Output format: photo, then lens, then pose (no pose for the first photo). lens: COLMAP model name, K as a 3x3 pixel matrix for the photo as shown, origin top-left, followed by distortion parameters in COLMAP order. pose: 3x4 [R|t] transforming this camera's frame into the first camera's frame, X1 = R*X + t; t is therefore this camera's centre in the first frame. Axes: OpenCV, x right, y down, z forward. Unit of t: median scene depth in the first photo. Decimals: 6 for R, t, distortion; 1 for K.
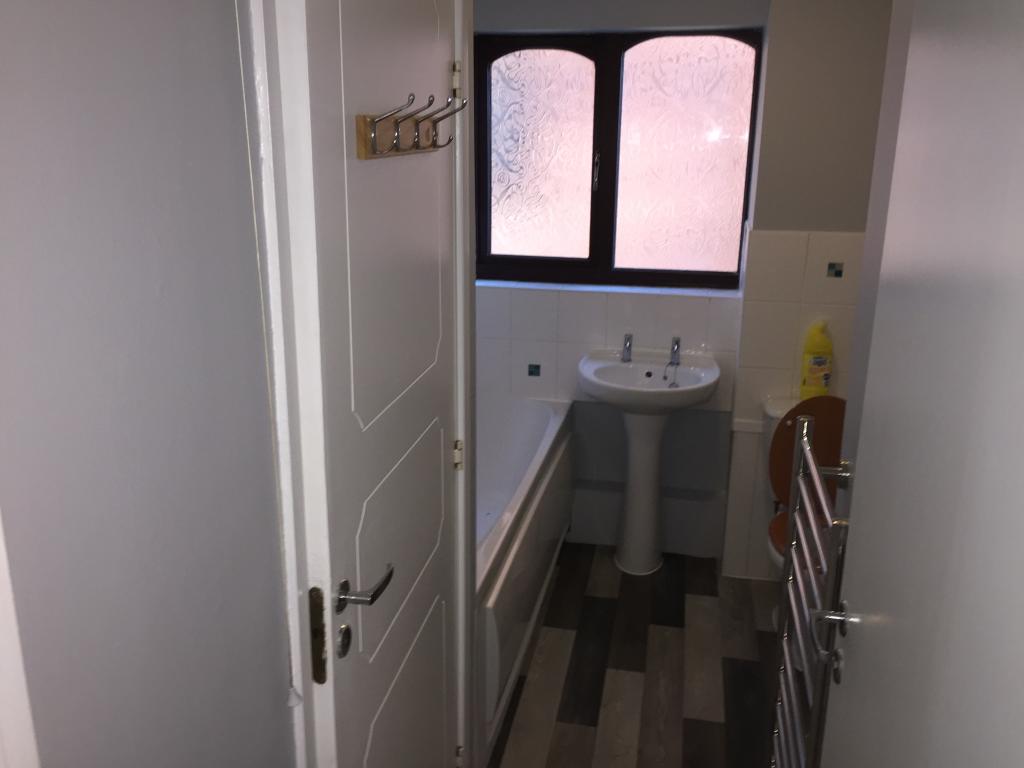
lens RADIAL K [[860.1, 0, 512.0], [0, 860.1, 389.7], [0, 0, 1]] dist [0.019063, 0.011343]
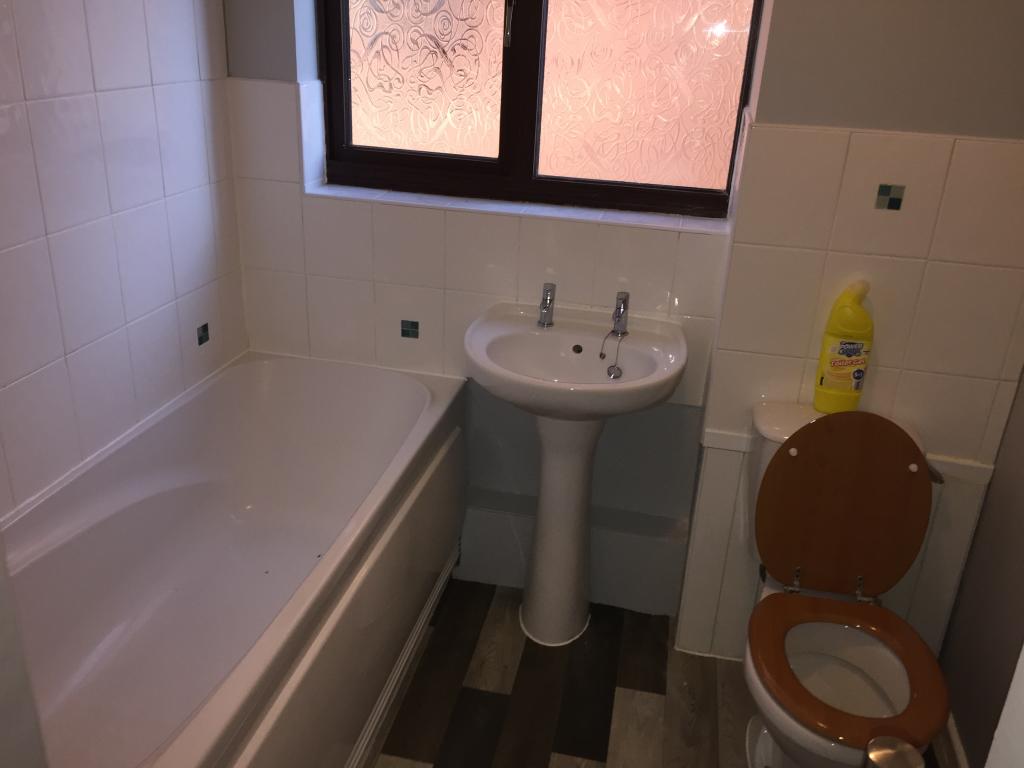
lens RADIAL K [[860.1, 0, 513.2], [0, 860.1, 378.4], [0, 0, 1]] dist [0.019063, 0.011343]
pose [[0.999209, 0.034624, 0.019552, 0.100238], [-0.036550, 0.993398, 0.108740, -0.064200], [-0.015658, -0.109369, 0.993878, 0.366707]]
